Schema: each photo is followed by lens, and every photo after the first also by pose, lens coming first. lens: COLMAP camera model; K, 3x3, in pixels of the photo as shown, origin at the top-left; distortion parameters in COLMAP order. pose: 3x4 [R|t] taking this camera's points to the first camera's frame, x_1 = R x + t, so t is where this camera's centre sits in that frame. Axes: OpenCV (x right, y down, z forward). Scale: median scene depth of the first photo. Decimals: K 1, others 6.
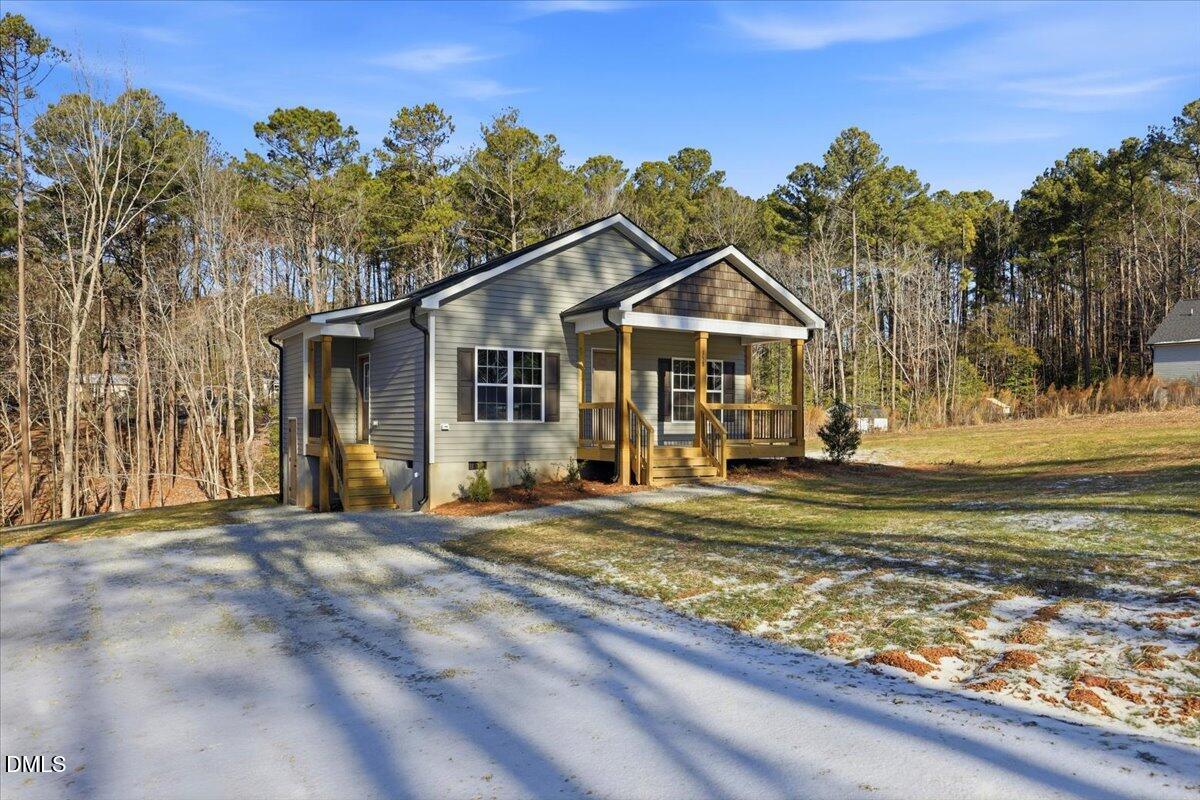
lens RADIAL K [[825.8, 0, 580.8], [0, 825.8, 437.9], [0, 0, 1]] dist [-0.005351, 0.000294]
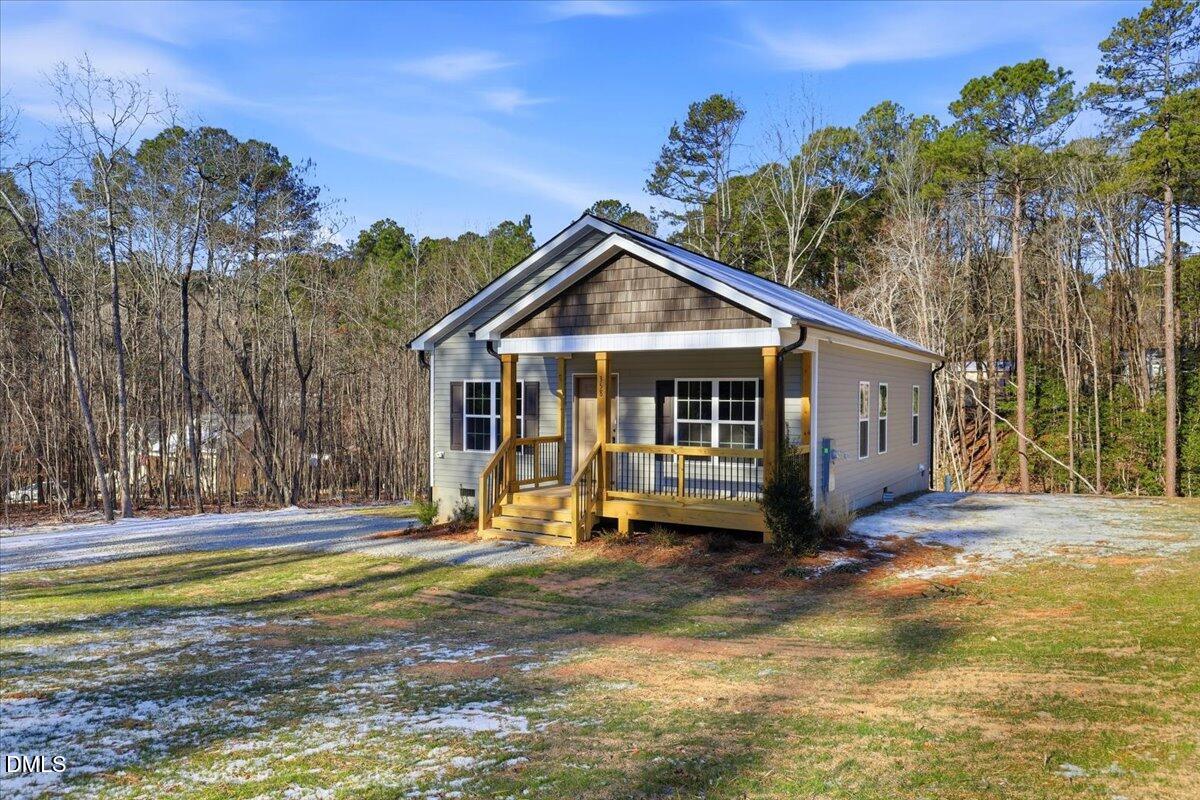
lens RADIAL K [[821.3, 0, 554.5], [0, 821.3, 399.4], [0, 0, 1]] dist [0.010809, 0.001086]
pose [[0.416738, -0.000576, -0.909027, 0.834329], [-0.023831, 0.999649, -0.011559, -0.072986], [0.908714, 0.026480, 0.416578, 0.637839]]
